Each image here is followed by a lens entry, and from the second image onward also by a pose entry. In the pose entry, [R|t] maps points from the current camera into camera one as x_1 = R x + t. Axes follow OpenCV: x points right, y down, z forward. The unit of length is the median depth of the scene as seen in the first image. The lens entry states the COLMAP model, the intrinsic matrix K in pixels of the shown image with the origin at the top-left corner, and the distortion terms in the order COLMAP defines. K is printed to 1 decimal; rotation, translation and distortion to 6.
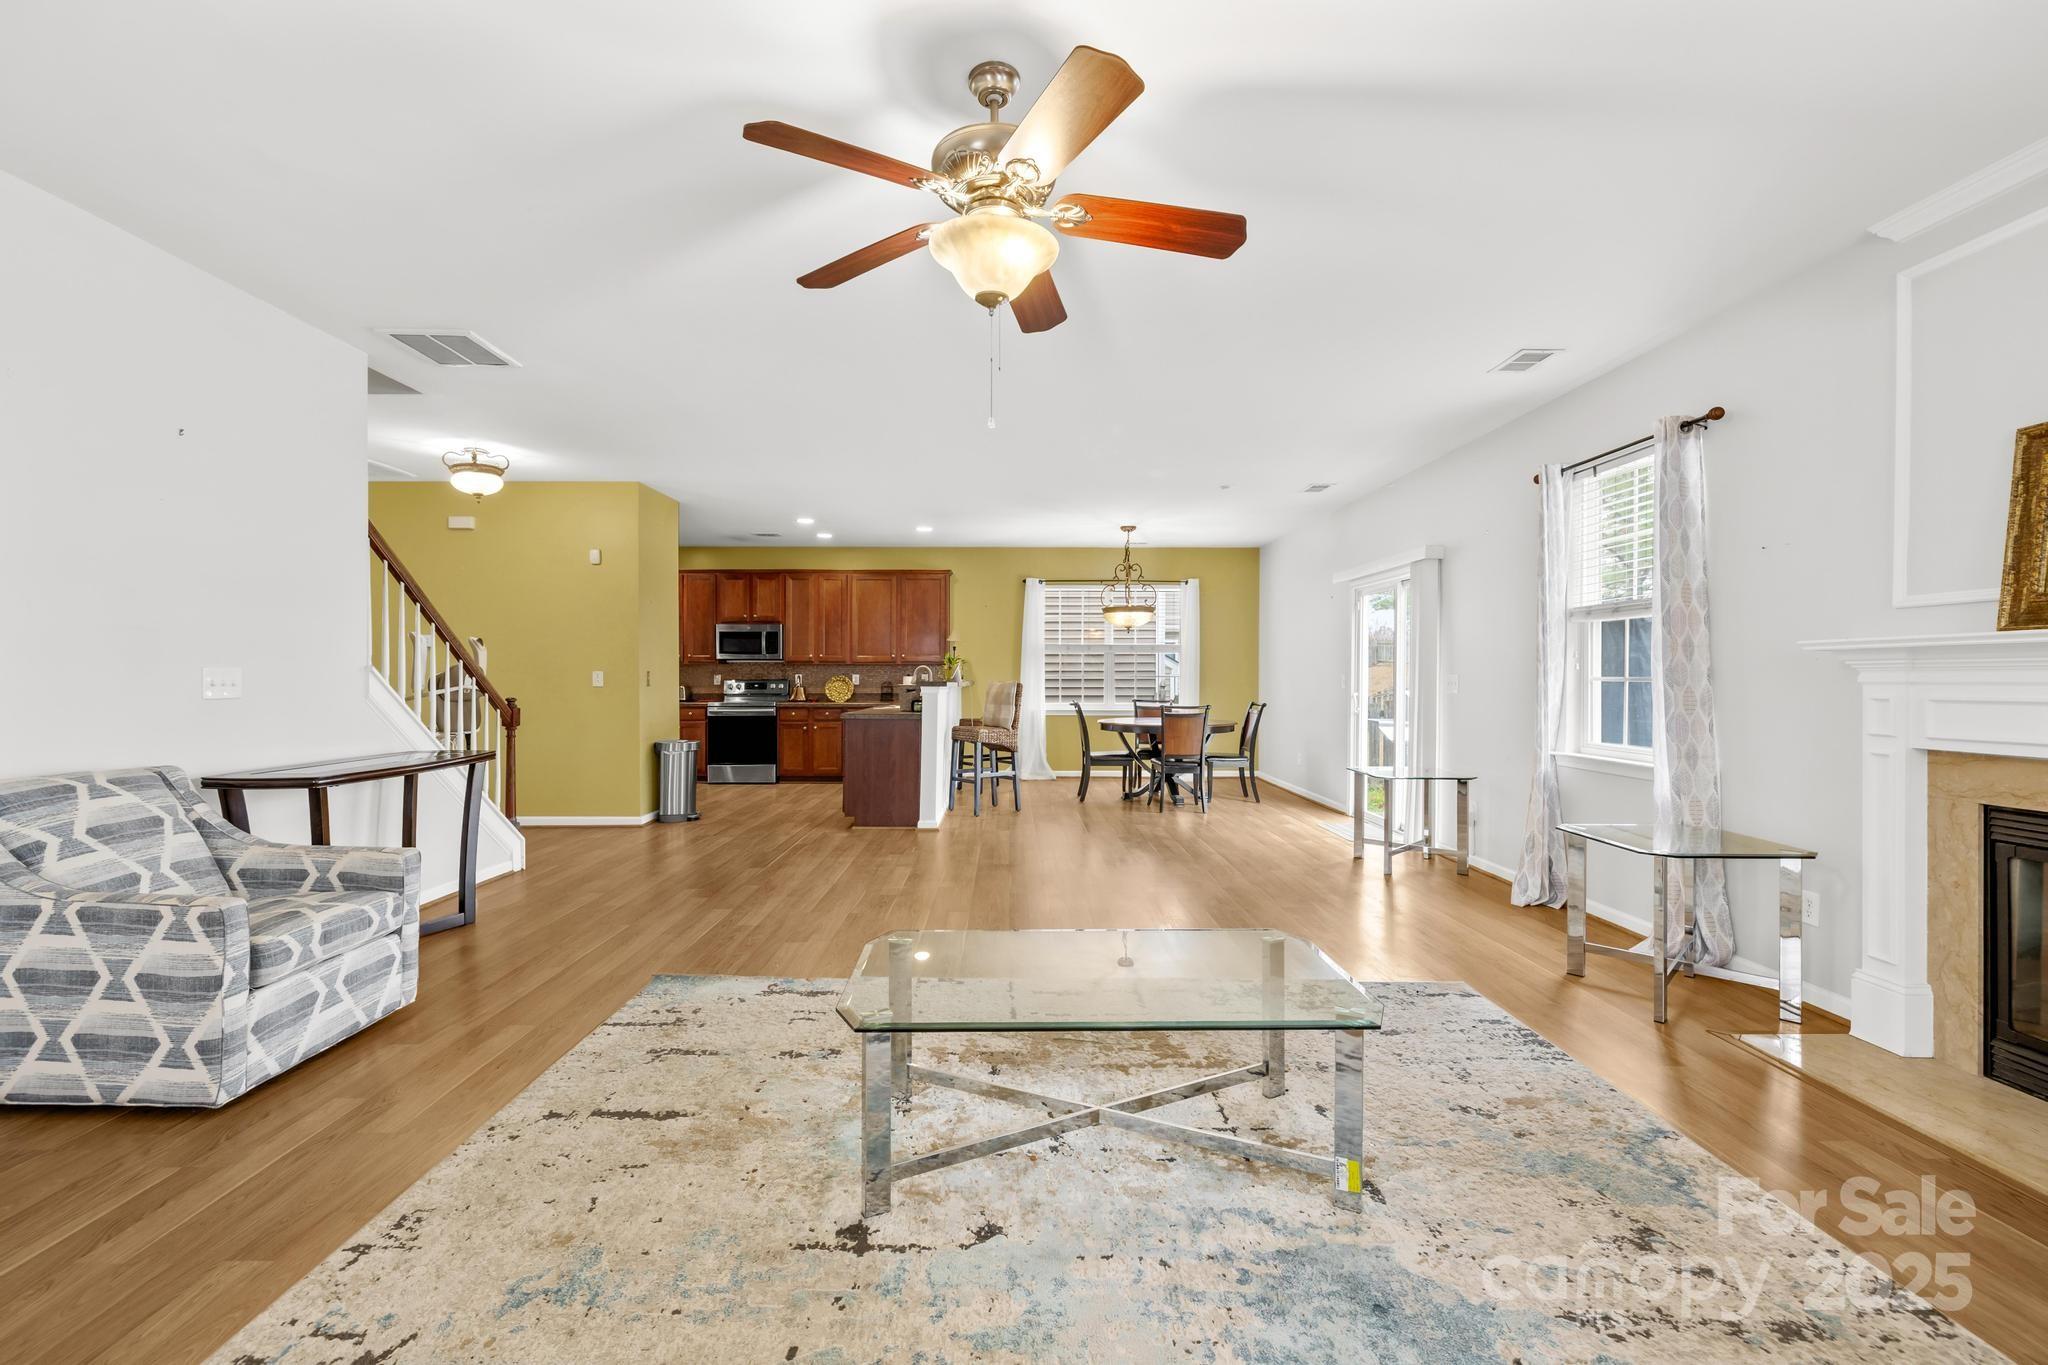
lens RADIAL K [[869.5, 0, 1018.3], [0, 869.5, 666.3], [0, 0, 1]] dist [0.000630, 0.000063]
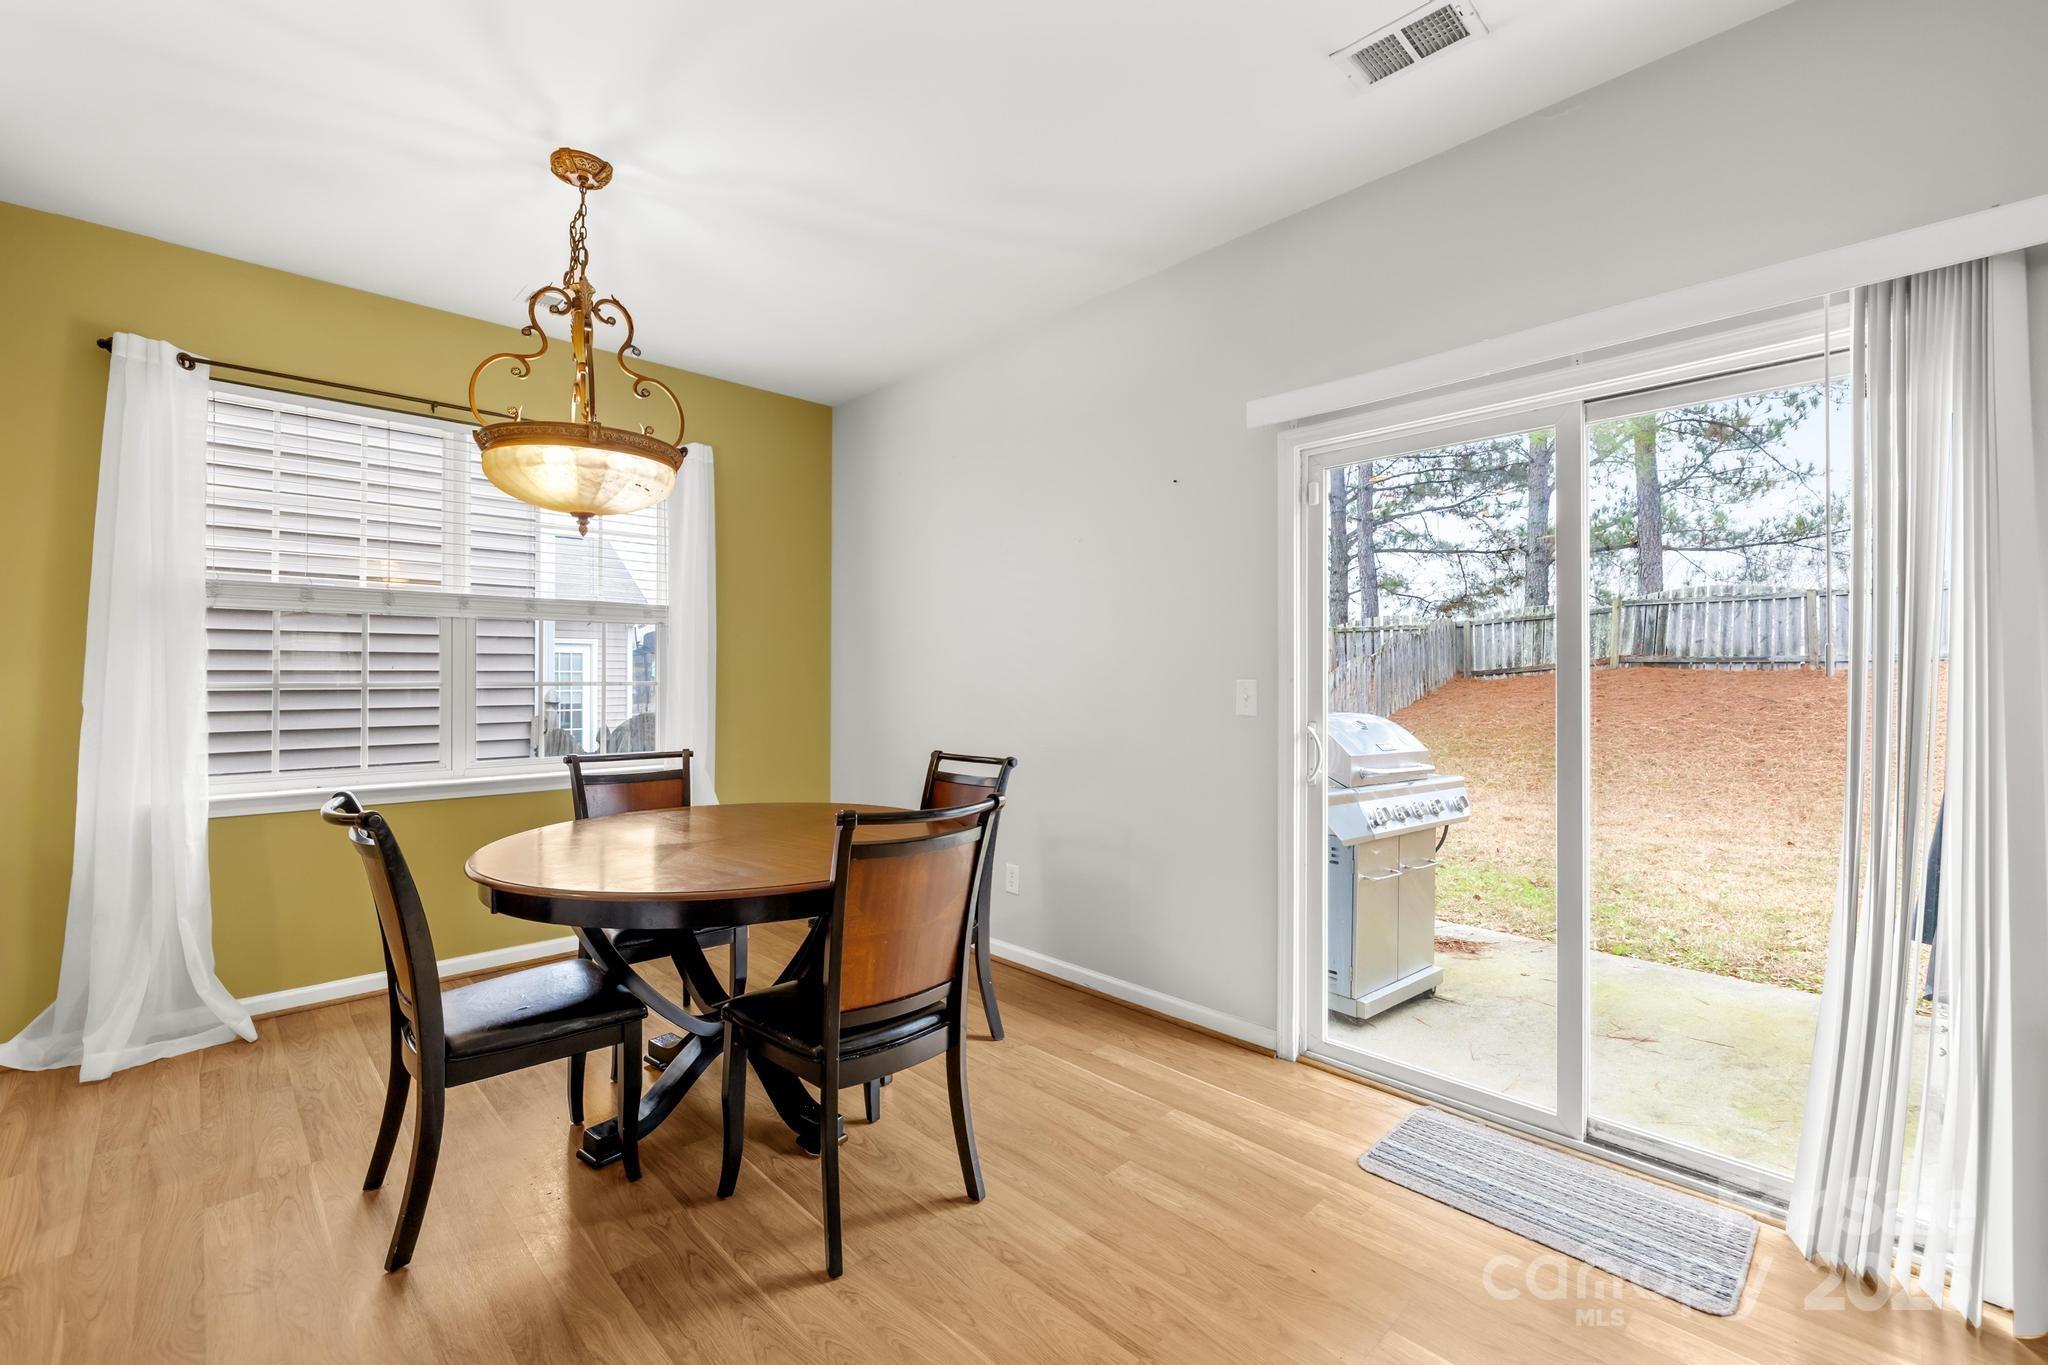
lens RADIAL K [[869.5, 0, 1027.1], [0, 869.5, 677.7], [0, 0, 1]] dist [0.000630, 0.000063]
pose [[0.733618, -0.001000, 0.679561, 0.093819], [-0.002430, 0.999989, 0.004096, 0.016095], [-0.679558, -0.004656, 0.733607, 1.621322]]
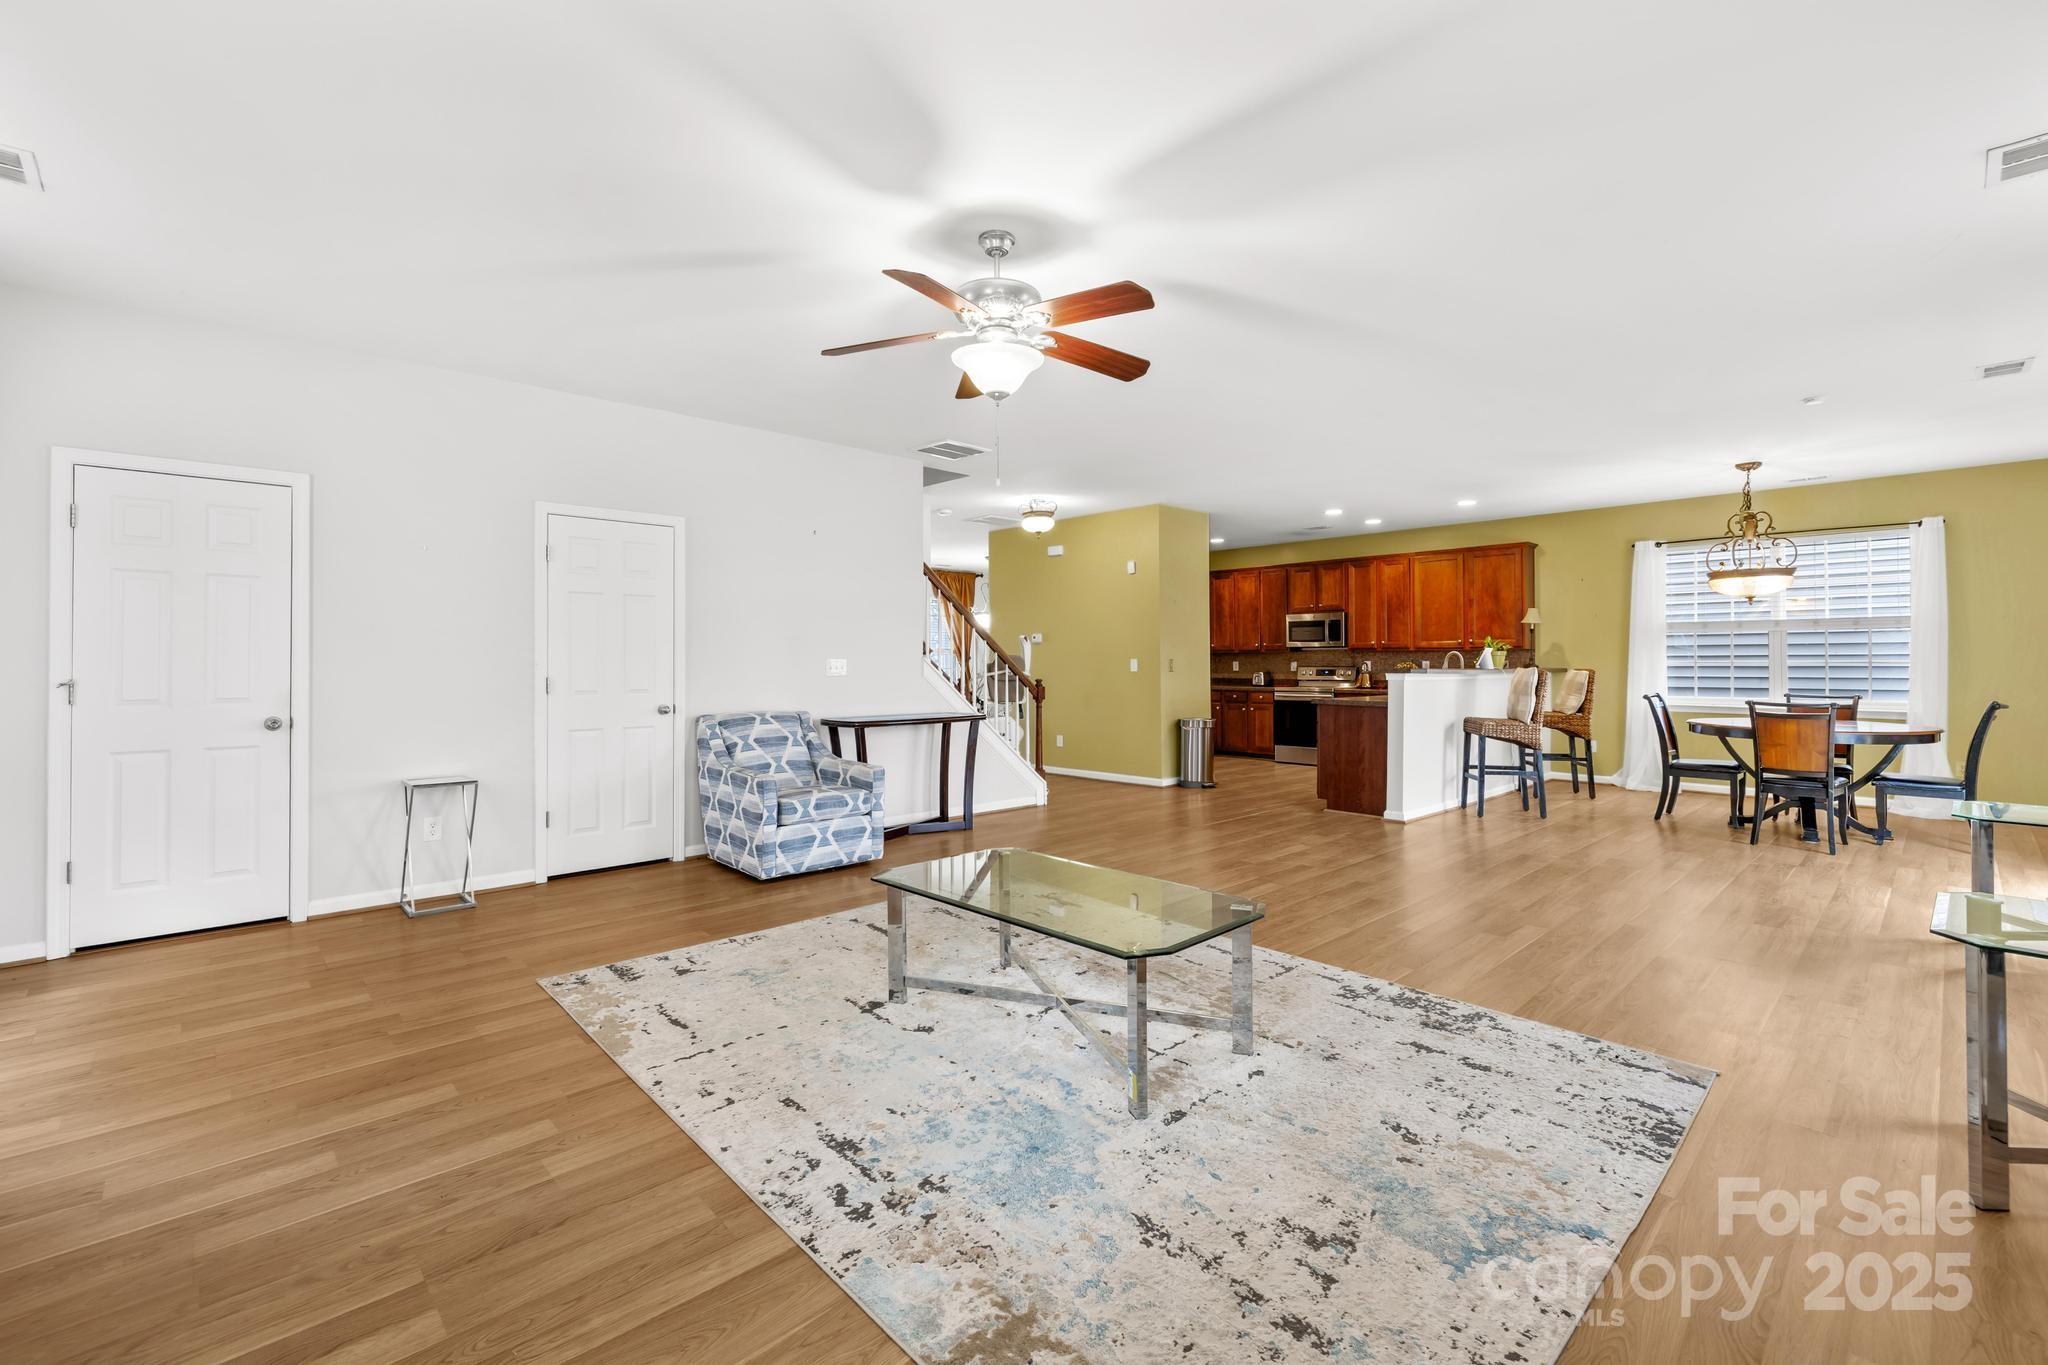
lens RADIAL K [[869.5, 0, 1024.0], [0, 869.5, 671.1], [0, 0, 1]] dist [0.000630, 0.000063]
pose [[0.682510, 0.005076, -0.730858, 0.586792], [0.010132, 0.999814, 0.016406, -0.000225], [0.730806, -0.018602, 0.682332, 0.049381]]
